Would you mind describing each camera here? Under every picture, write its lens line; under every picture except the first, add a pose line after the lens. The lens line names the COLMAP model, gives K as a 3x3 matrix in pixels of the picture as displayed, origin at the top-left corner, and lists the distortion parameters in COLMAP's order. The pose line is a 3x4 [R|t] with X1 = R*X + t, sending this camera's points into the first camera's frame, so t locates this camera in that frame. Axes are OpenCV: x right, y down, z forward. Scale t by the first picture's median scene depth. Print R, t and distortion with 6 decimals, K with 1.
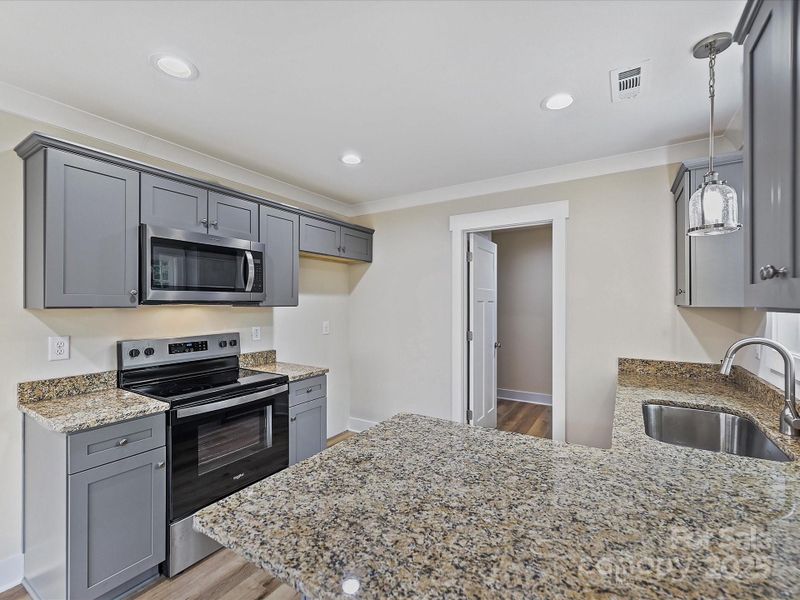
lens RADIAL K [[358.1, 0, 399.6], [0, 358.1, 302.5], [0, 0, 1]] dist [0.001016, -0.000214]
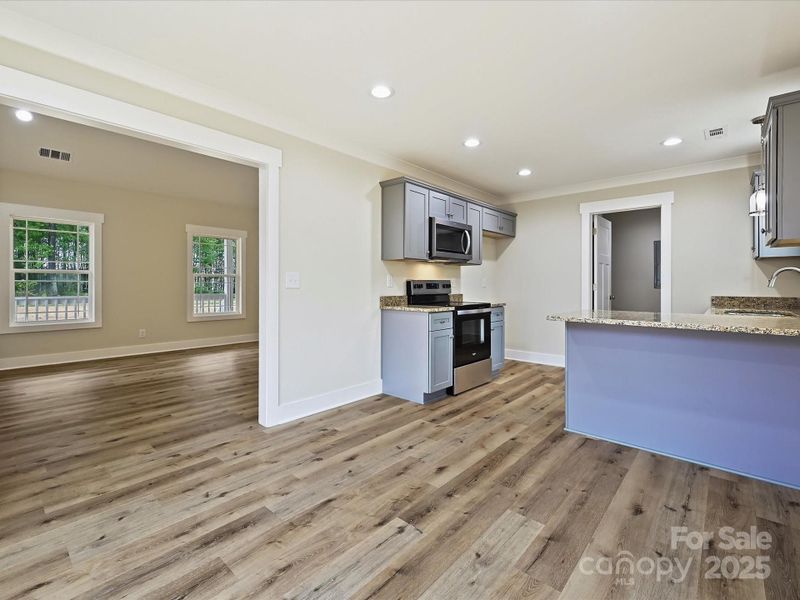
lens RADIAL K [[370.2, 0, 395.3], [0, 370.2, 284.3], [0, 0, 1]] dist [0.001467, 0.000209]
pose [[0.985090, 0.002959, -0.172013, -0.450475], [-0.002893, 0.999996, 0.000635, 0.113805], [0.172014, -0.000128, 0.985095, -0.798619]]
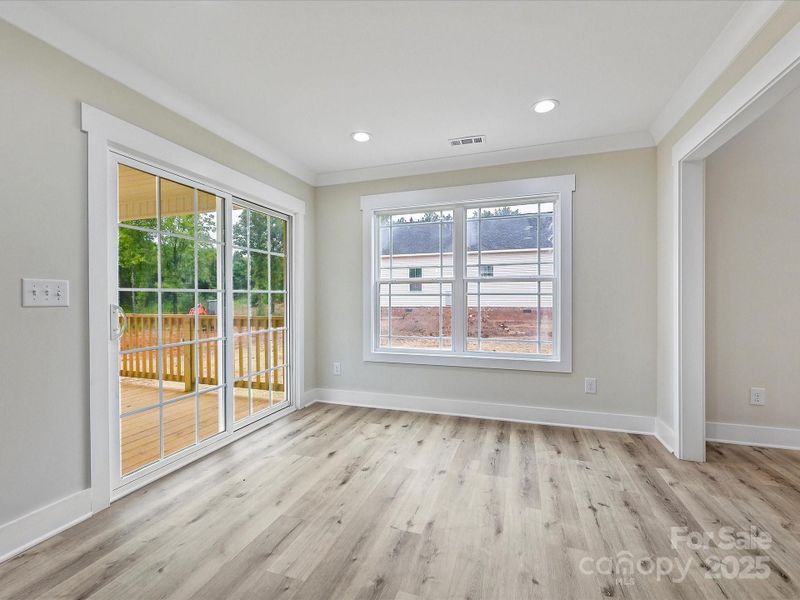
lens RADIAL K [[358.1, 0, 399.6], [0, 358.1, 302.5], [0, 0, 1]] dist [0.001016, -0.000214]
pose [[-0.971769, 0.008252, -0.235790, -0.369564], [0.007116, 0.999959, 0.005671, 0.117217], [0.235827, 0.003833, -0.971788, 0.578709]]
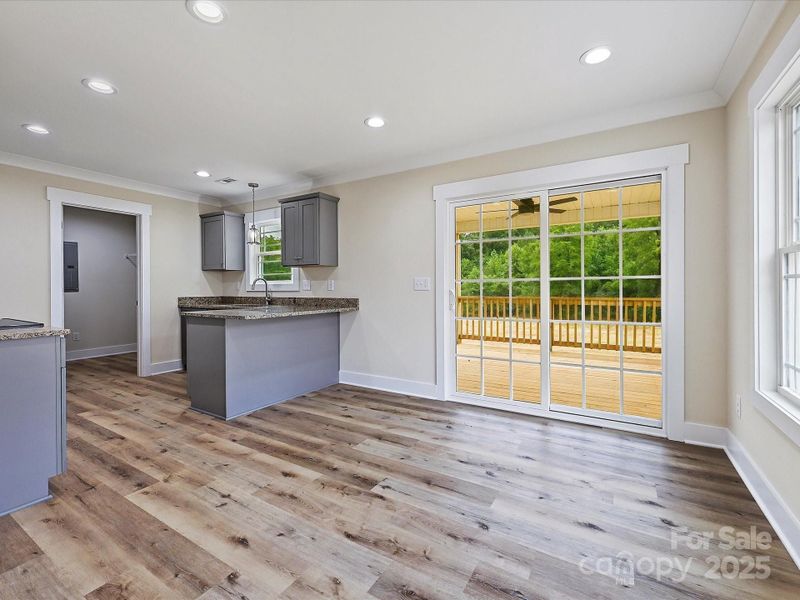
lens RADIAL K [[362.4, 0, 396.3], [0, 362.4, 289.9], [0, 0, 1]] dist [-0.002179, 0.000023]
pose [[-0.009552, -0.003683, 0.999948, -1.382892], [0.001674, 0.999992, 0.003700, 0.116113], [-0.999953, 0.001709, -0.009546, -0.135875]]
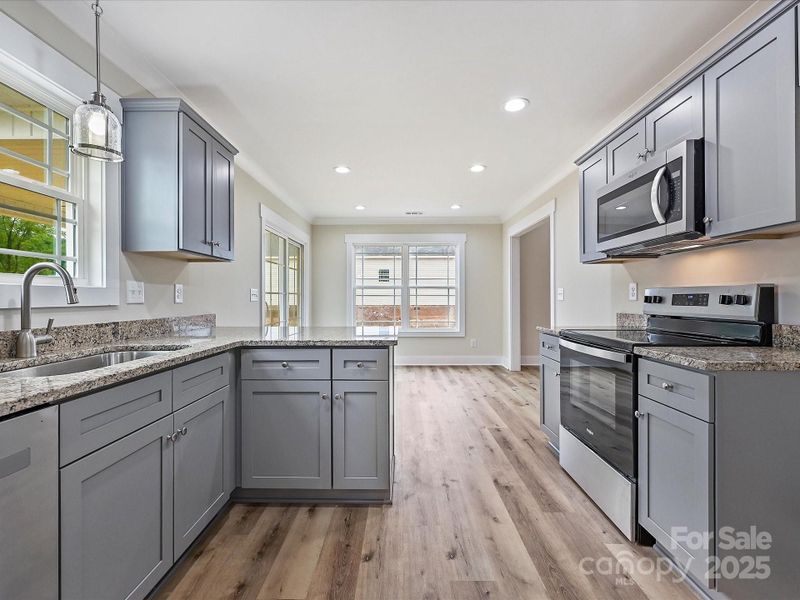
lens RADIAL K [[361.3, 0, 396.5], [0, 361.3, 298.1], [0, 0, 1]] dist [-0.012619, 0.000533]
pose [[-0.852246, 0.005402, -0.523114, 0.410358], [0.007240, 0.999973, -0.001469, 0.115844], [0.523092, -0.005039, -0.852261, 1.330574]]
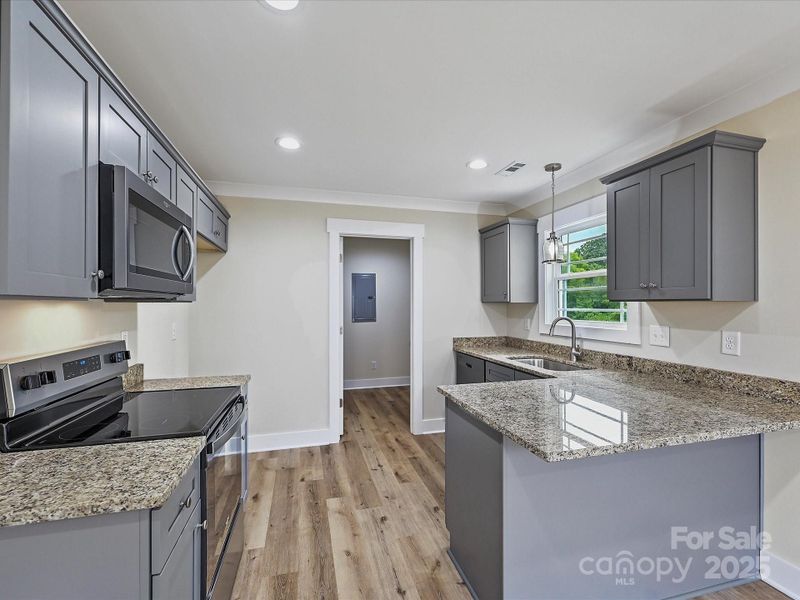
lens RADIAL K [[358.1, 0, 399.6], [0, 358.1, 302.5], [0, 0, 1]] dist [0.001016, -0.000214]
pose [[0.675940, 0.004249, 0.736944, -0.666066], [-0.003219, 0.999991, -0.002814, 0.013923], [-0.736949, -0.000470, 0.675948, 0.174844]]
